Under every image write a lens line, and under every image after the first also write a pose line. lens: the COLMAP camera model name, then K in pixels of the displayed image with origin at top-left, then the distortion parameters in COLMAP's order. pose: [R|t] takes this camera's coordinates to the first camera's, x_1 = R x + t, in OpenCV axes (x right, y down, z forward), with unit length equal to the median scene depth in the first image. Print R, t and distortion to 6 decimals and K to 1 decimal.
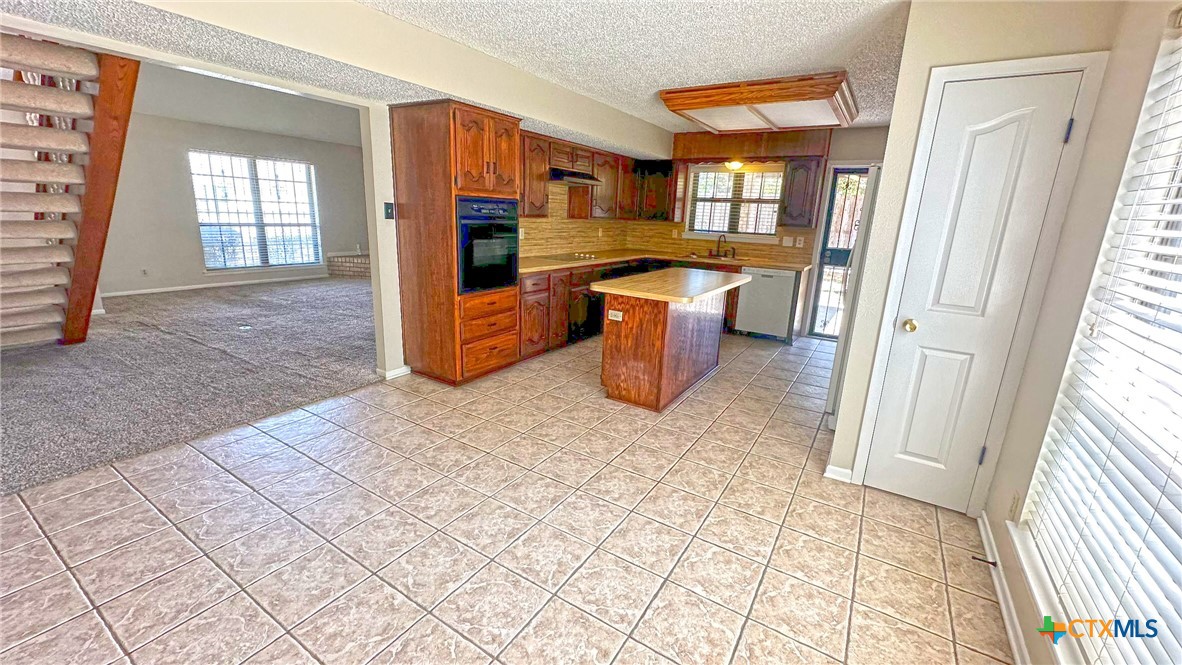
lens RADIAL K [[470.6, 0, 593.8], [0, 470.6, 332.4], [0, 0, 1]] dist [-0.001449, 0.001274]
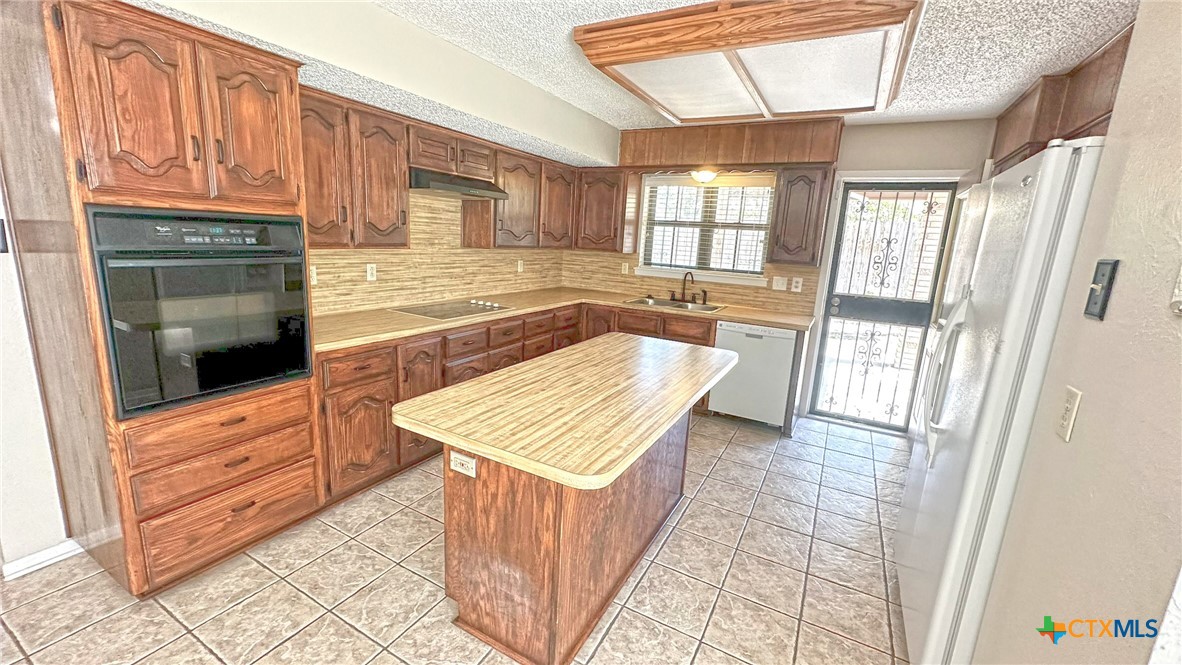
lens RADIAL K [[470.6, 0, 593.4], [0, 470.6, 333.7], [0, 0, 1]] dist [-0.001449, 0.001274]
pose [[0.998093, 0.001475, 0.061715, 0.123217], [0.001087, 0.999140, -0.041459, -0.123241], [-0.061723, 0.041447, 0.997232, 0.436833]]
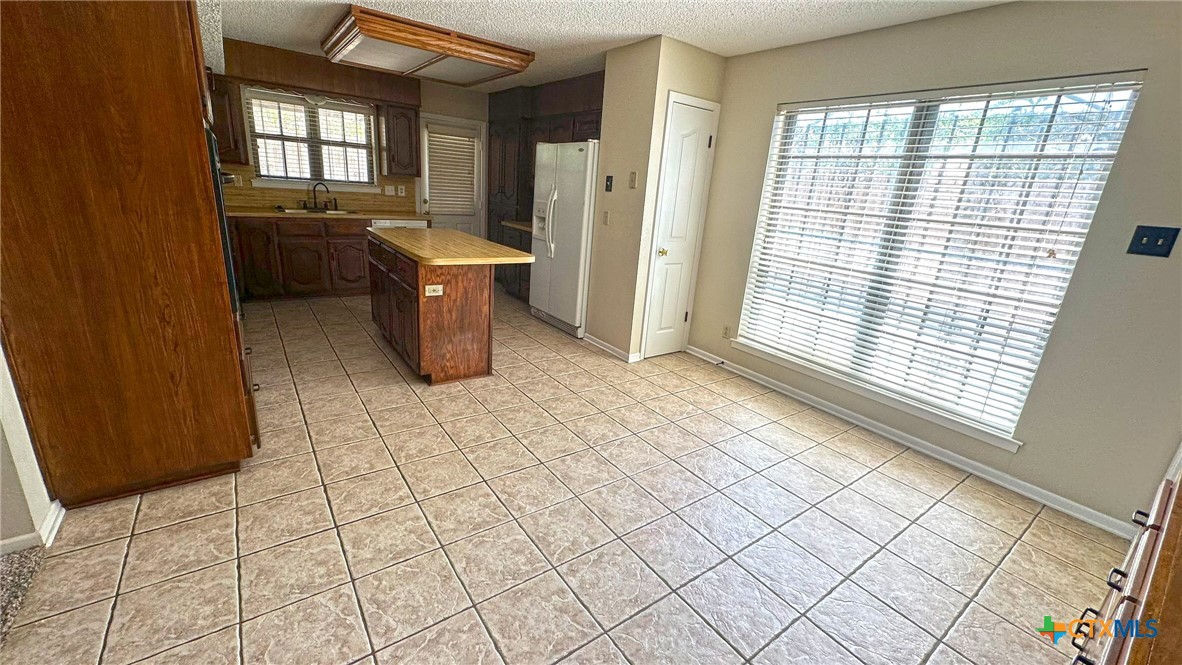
lens RADIAL K [[470.6, 0, 587.2], [0, 470.6, 330.7], [0, 0, 1]] dist [-0.001449, 0.001274]
pose [[0.382395, -0.282821, 0.879651, -0.532945], [0.168840, 0.957364, 0.234410, -0.101758], [-0.908442, 0.058883, 0.413843, 0.325810]]
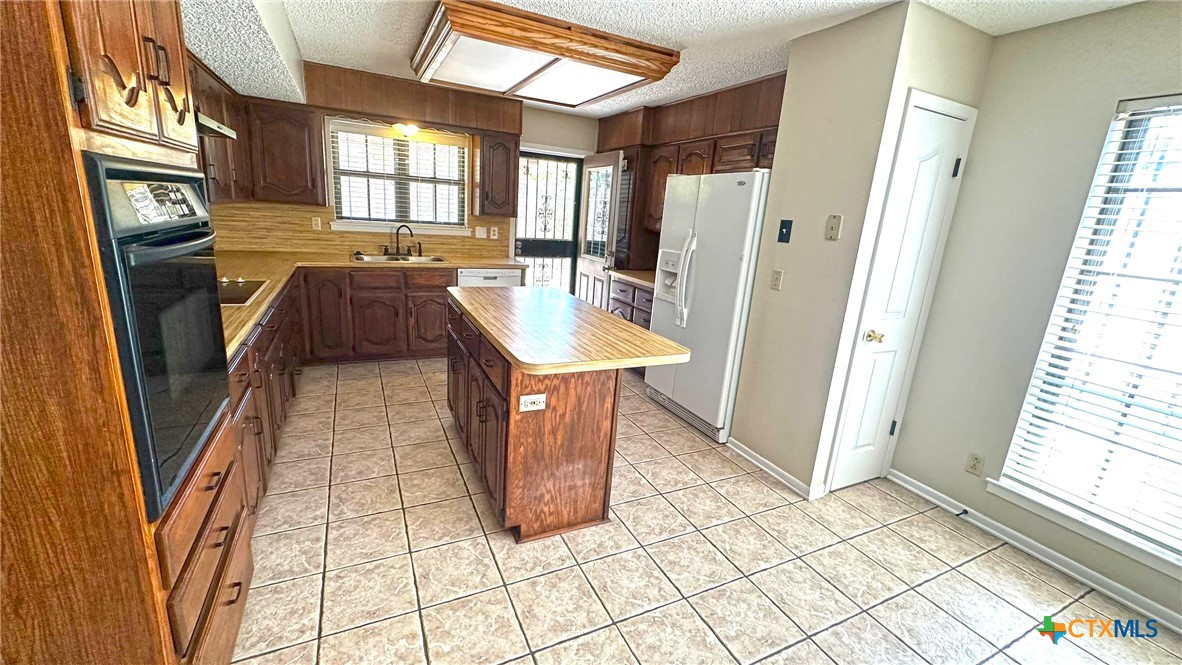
lens RADIAL K [[470.6, 0, 588.4], [0, 470.6, 332.1], [0, 0, 1]] dist [-0.001449, 0.001274]
pose [[0.533401, -0.213071, 0.818587, -0.300374], [0.160110, 0.975692, 0.149634, -0.160064], [-0.830571, 0.051249, 0.554549, 0.532826]]
